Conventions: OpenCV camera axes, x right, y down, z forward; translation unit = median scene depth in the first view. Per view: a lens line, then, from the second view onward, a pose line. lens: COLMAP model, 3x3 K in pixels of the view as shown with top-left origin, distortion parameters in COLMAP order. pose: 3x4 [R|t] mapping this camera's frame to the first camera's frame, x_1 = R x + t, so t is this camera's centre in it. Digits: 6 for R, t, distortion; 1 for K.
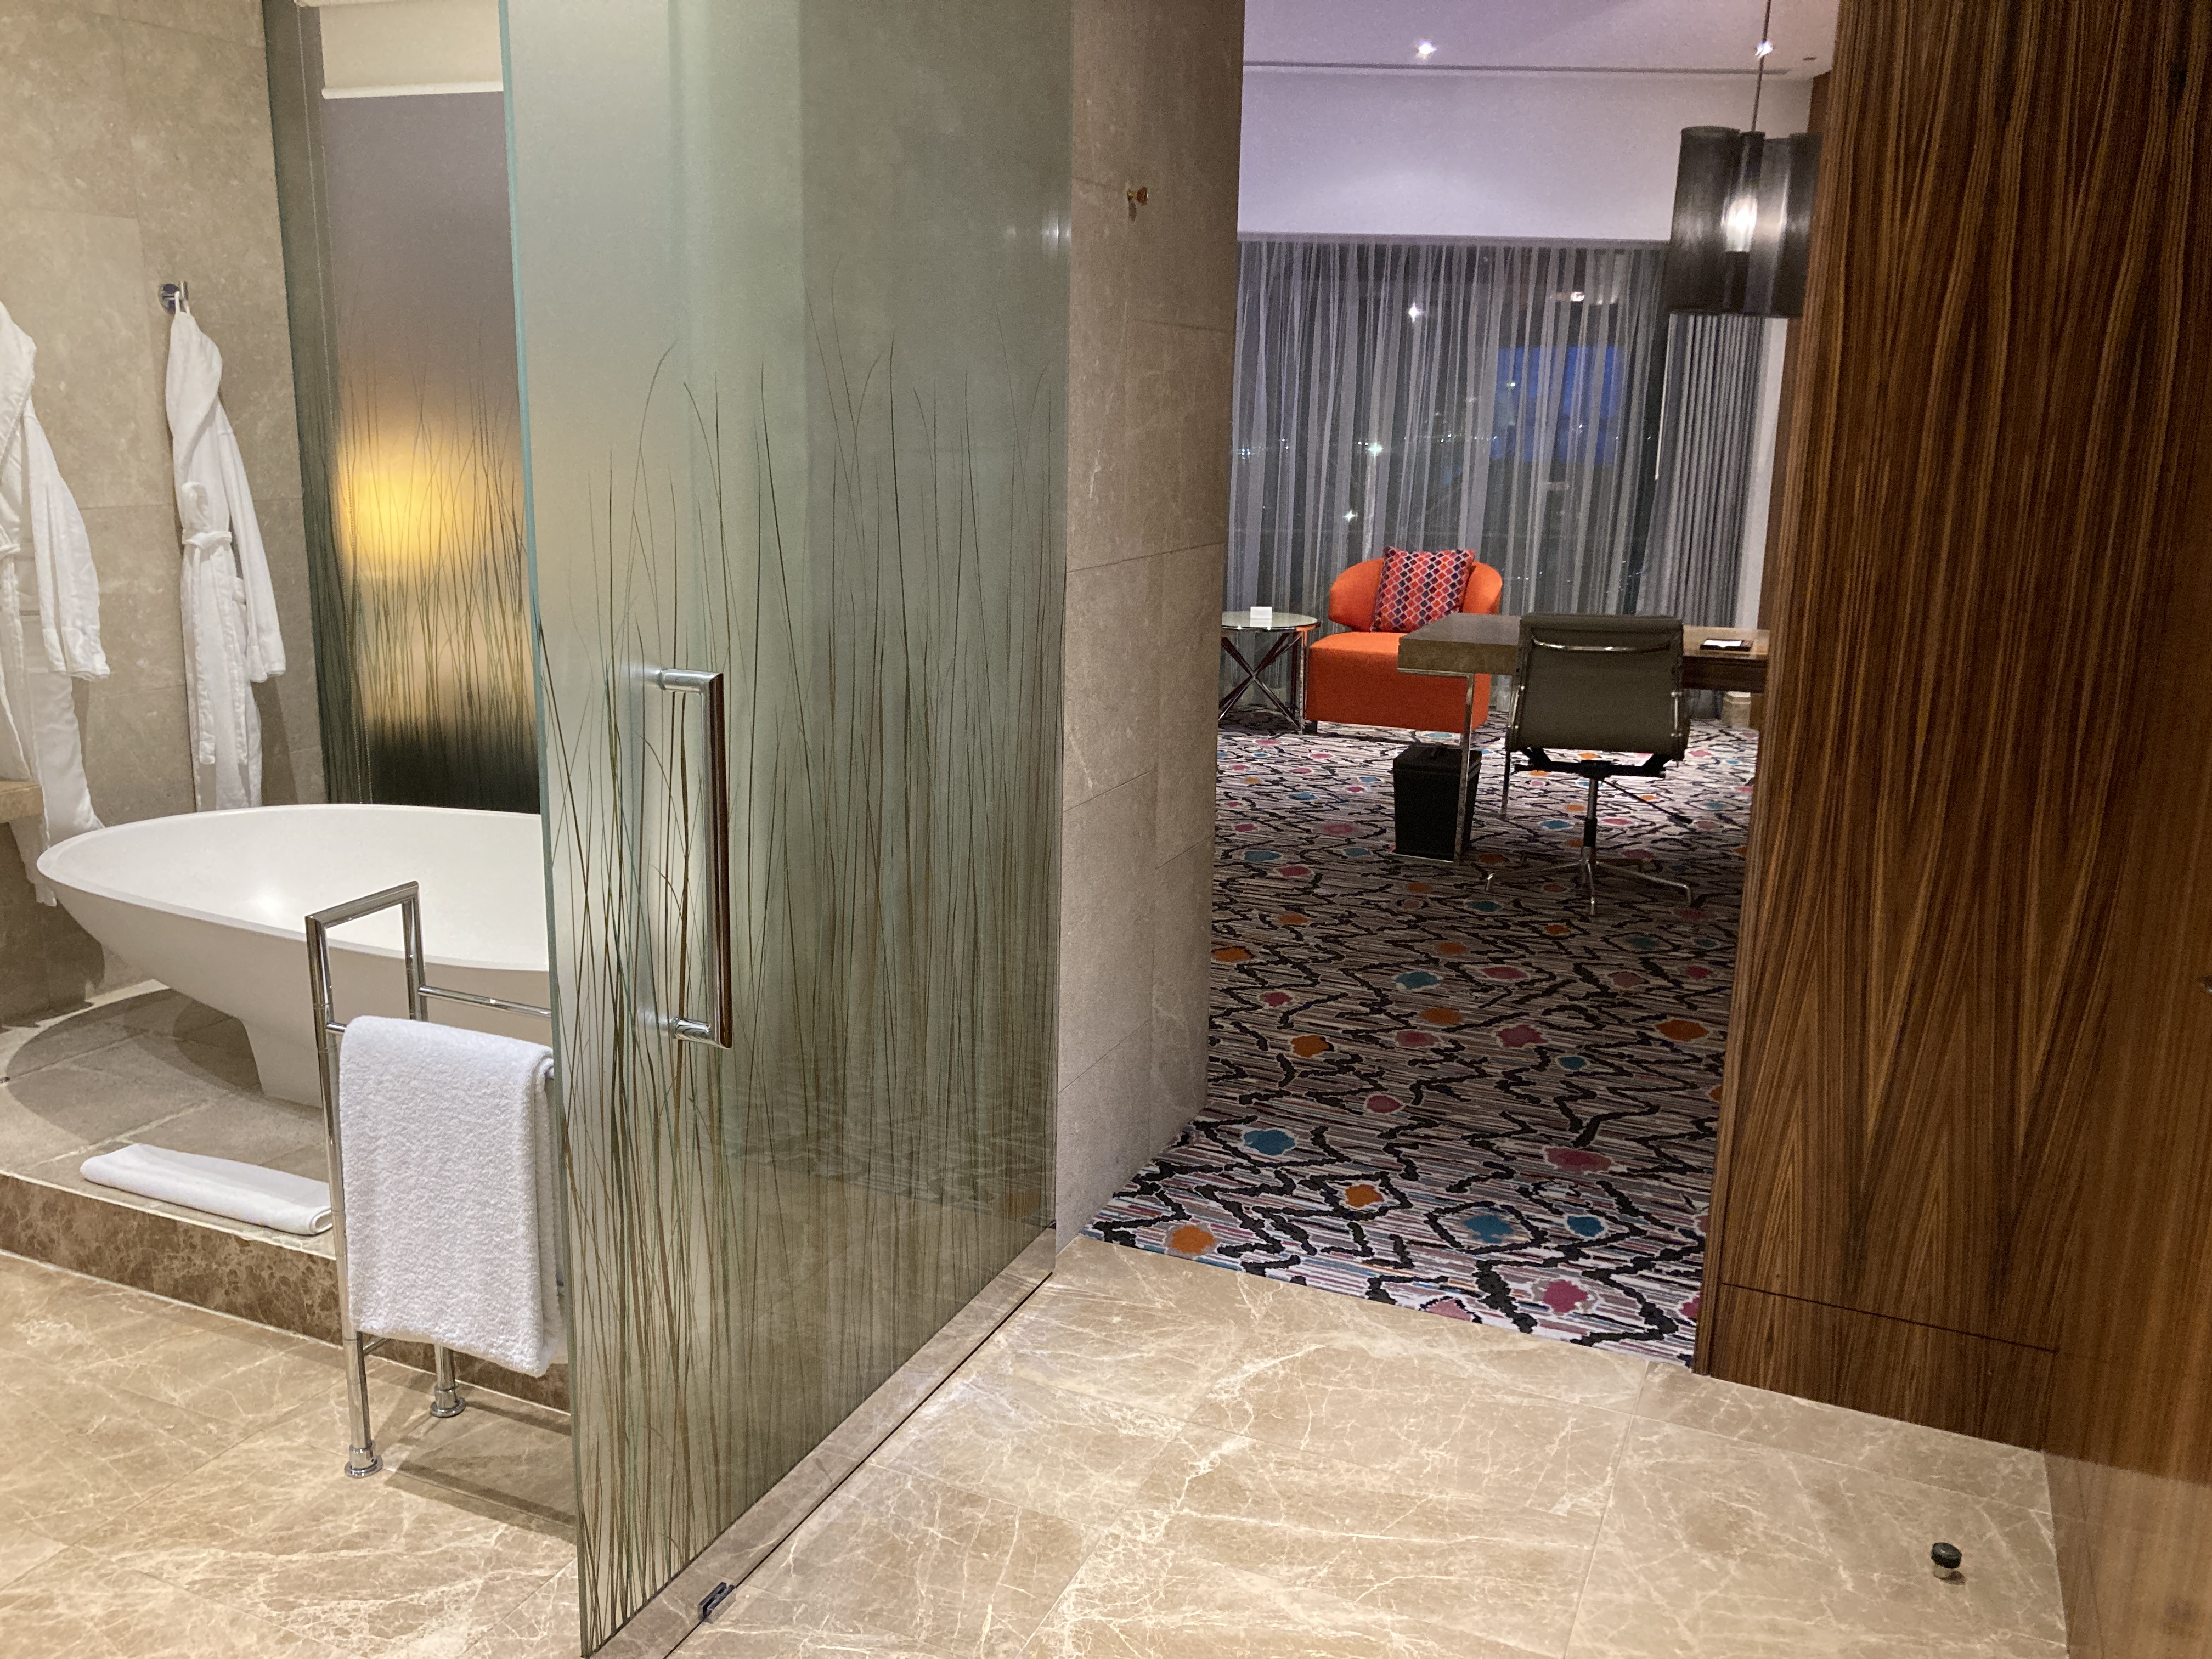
lens RADIAL K [[1829.8, 0, 1102.2], [0, 1829.8, 809.3], [0, 0, 1]] dist [0.089933, -0.090265]
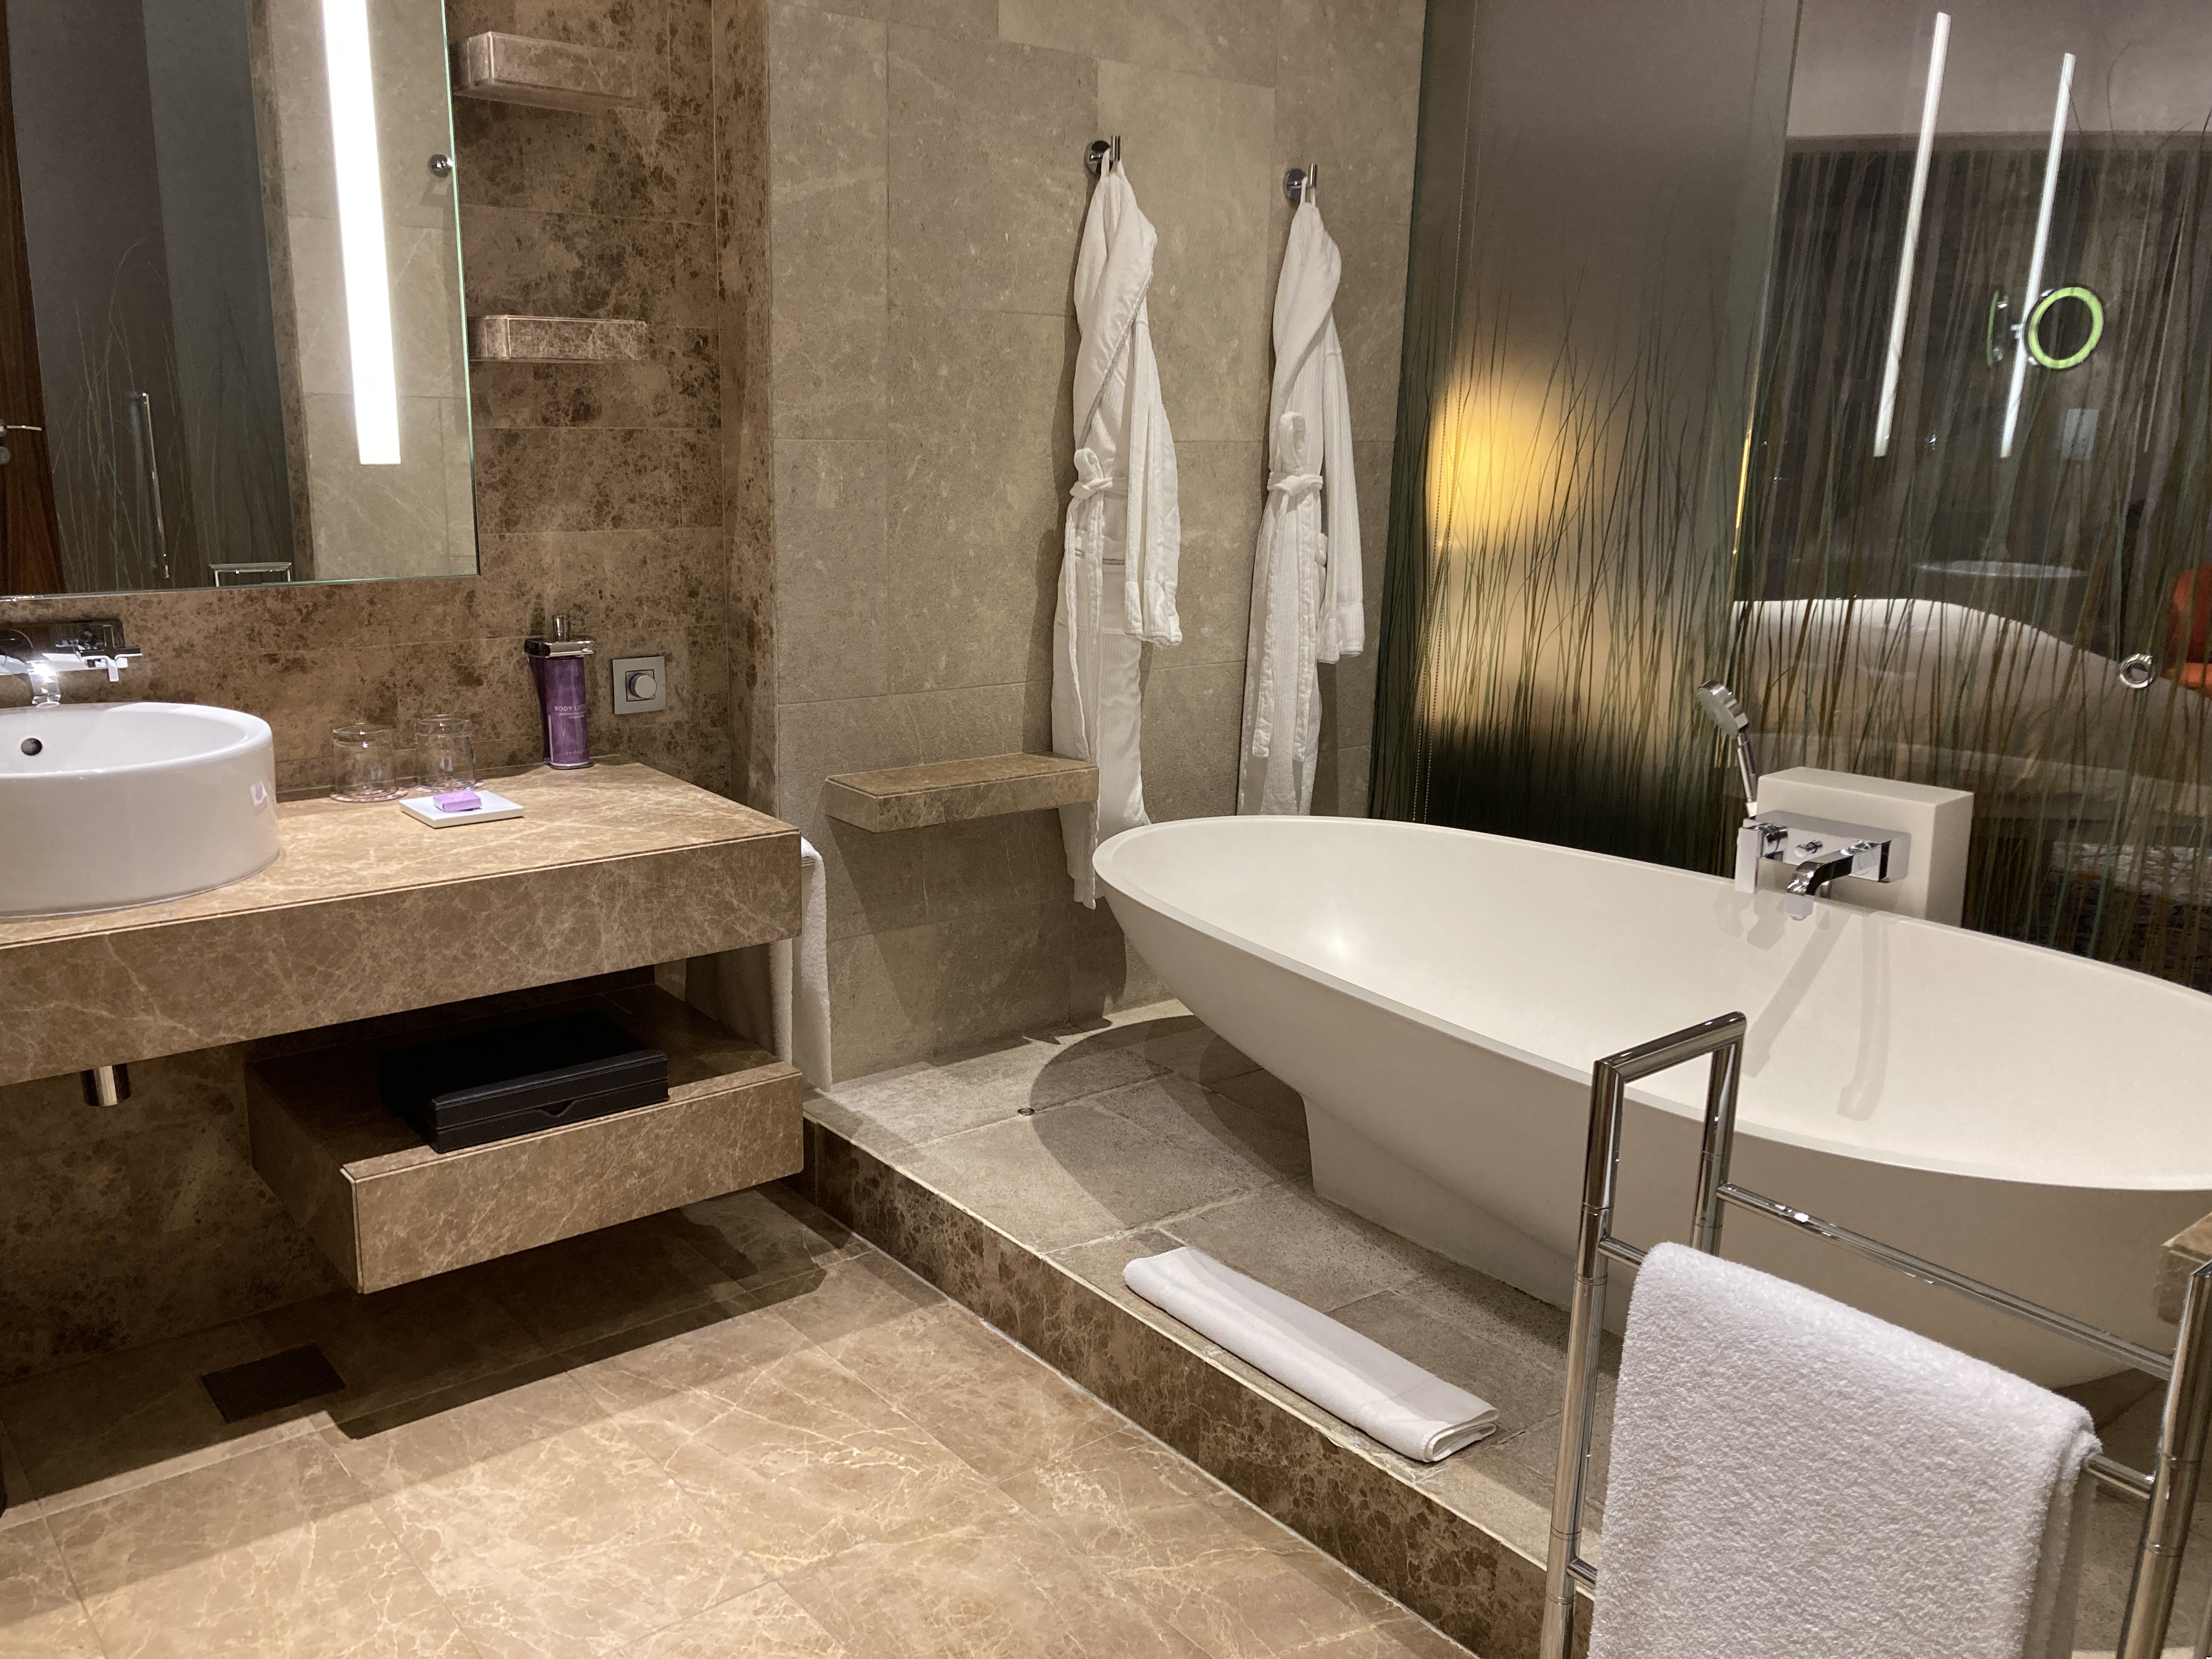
lens RADIAL K [[1824.7, 0, 1106.0], [0, 1824.7, 829.5], [0, 0, 1]] dist [0.171545, -0.552919]
pose [[0.896531, 0.112995, -0.428326, -0.203464], [-0.110760, 0.993387, 0.030228, -0.009942], [0.428910, 0.020341, 0.903118, 0.249377]]
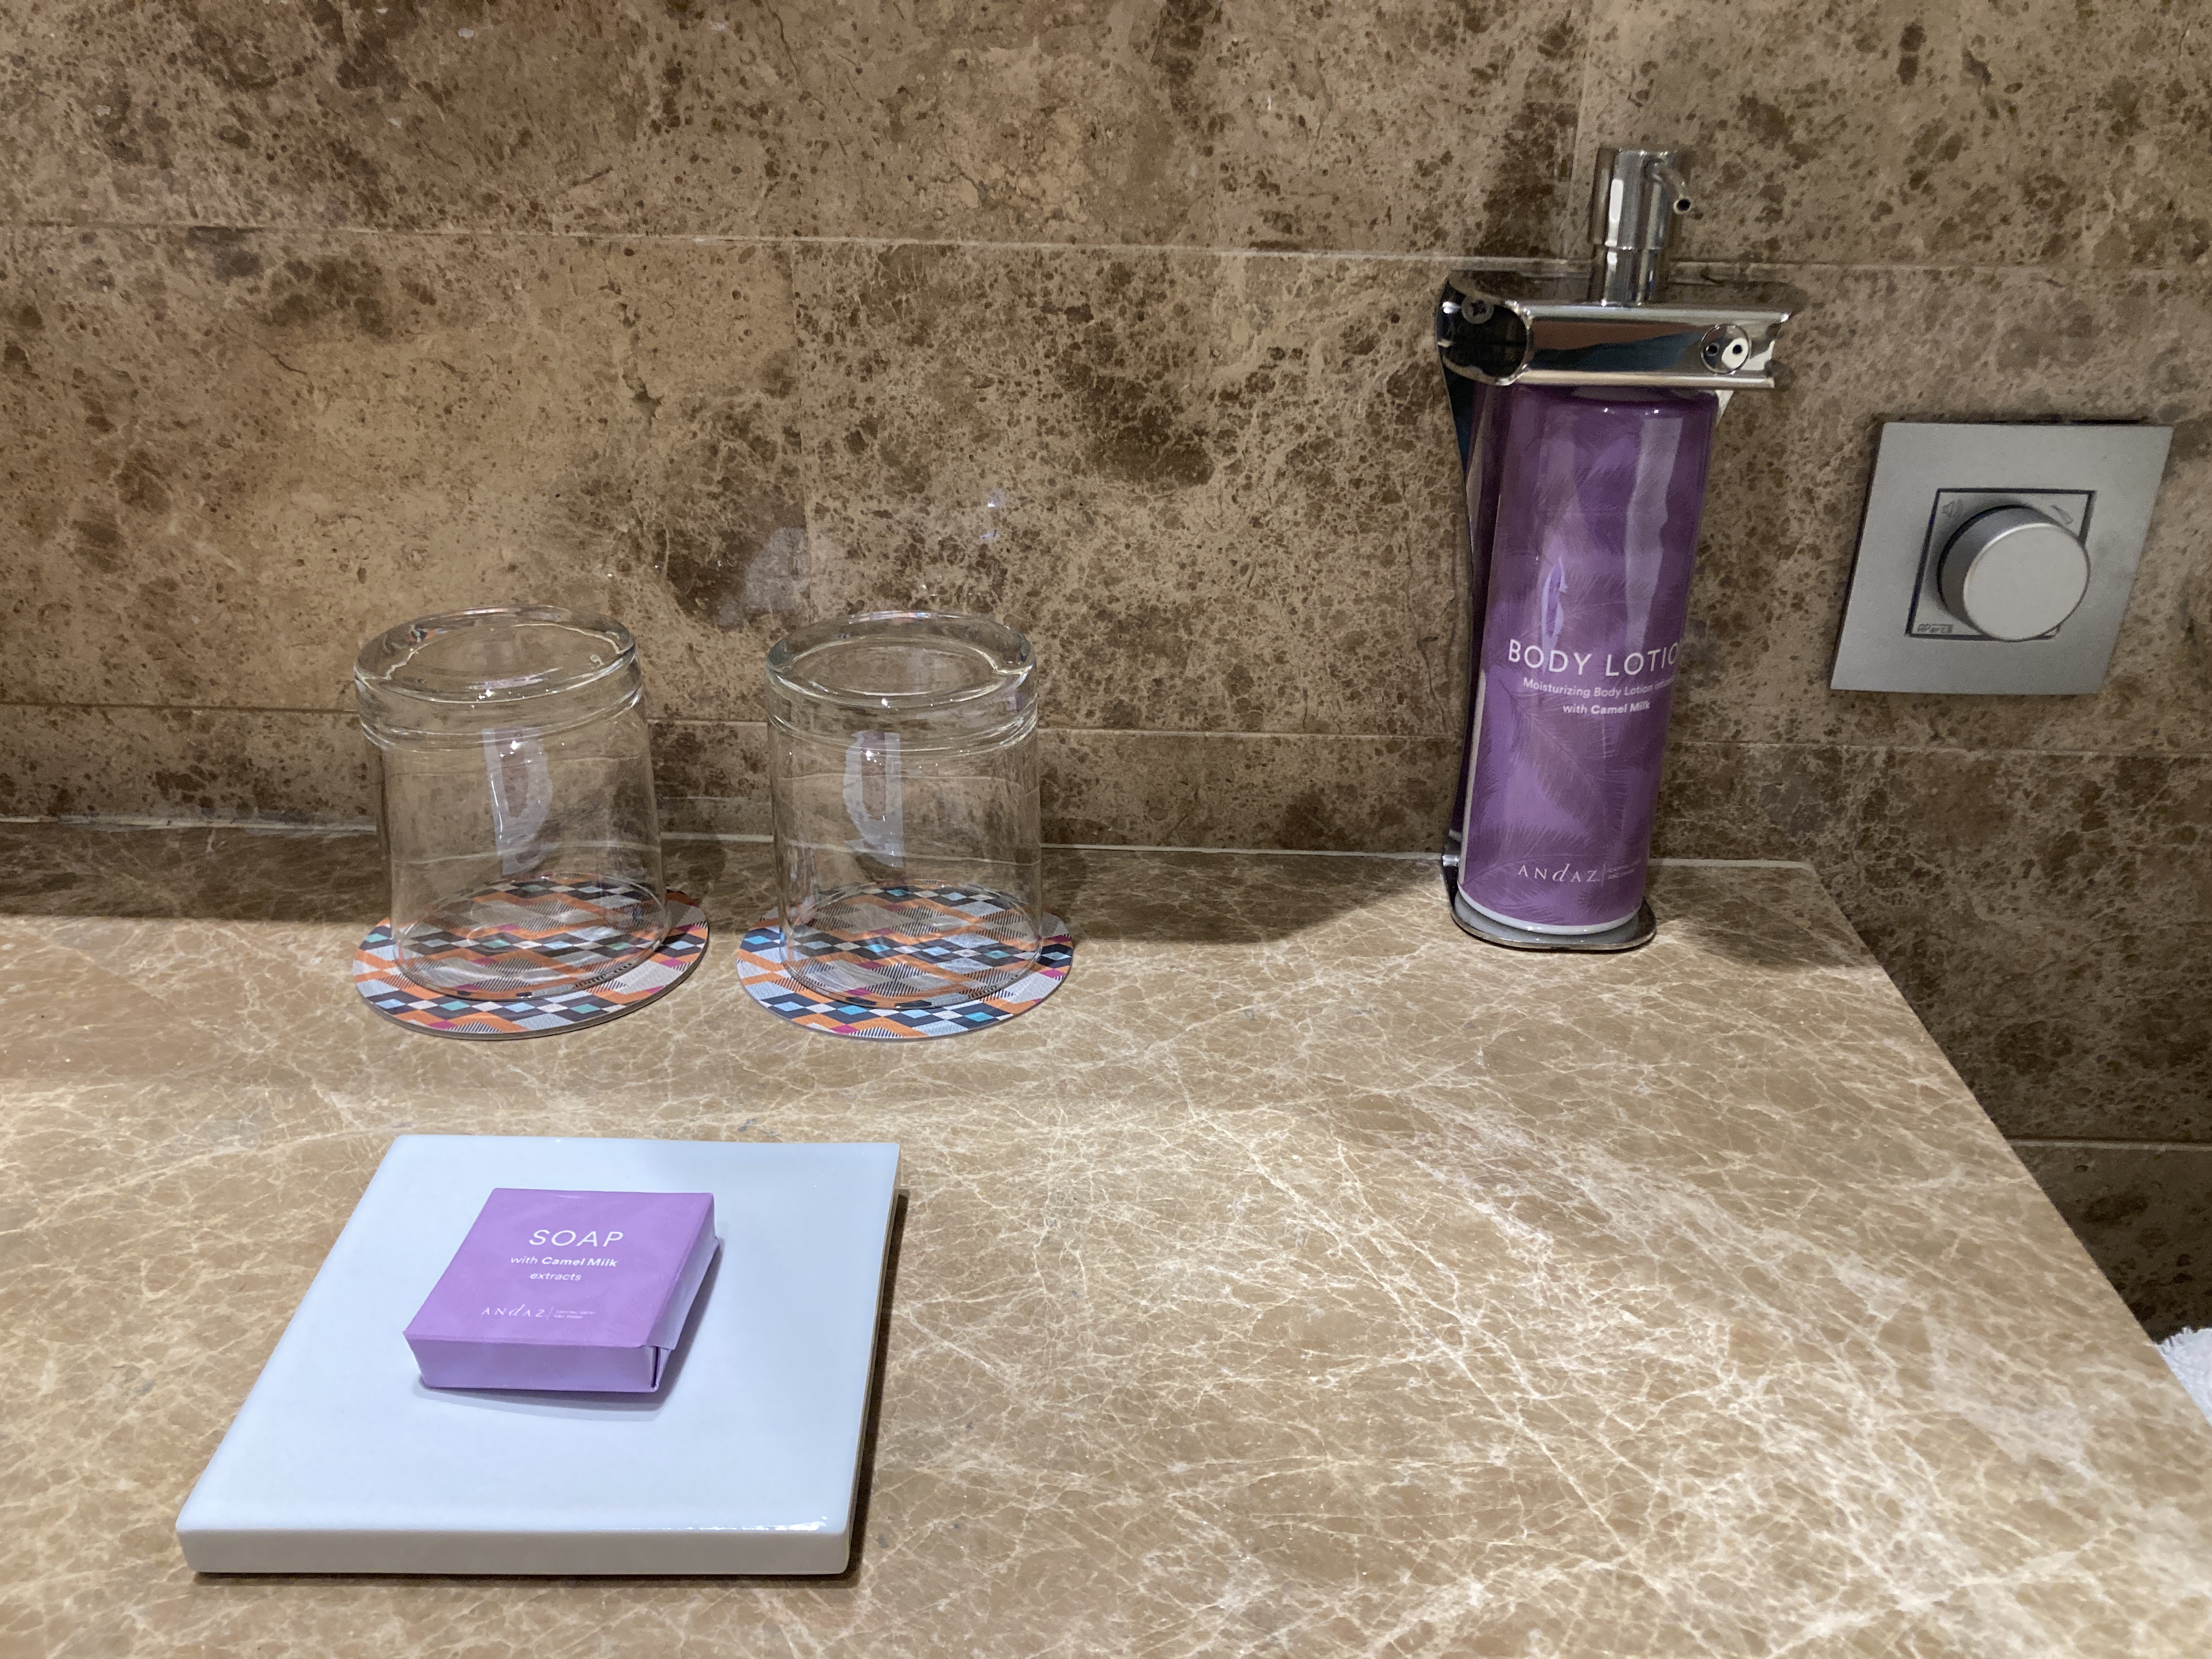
lens RADIAL K [[1821.6, 0, 1170.1], [0, 1821.6, 828.2], [0, 0, 1]] dist [-0.001391, -0.004446]
pose [[0.410462, 0.417905, -0.810479, -0.605405], [-0.216110, 0.908062, 0.358775, -0.043625], [0.885899, 0.027889, 0.463039, 0.723090]]
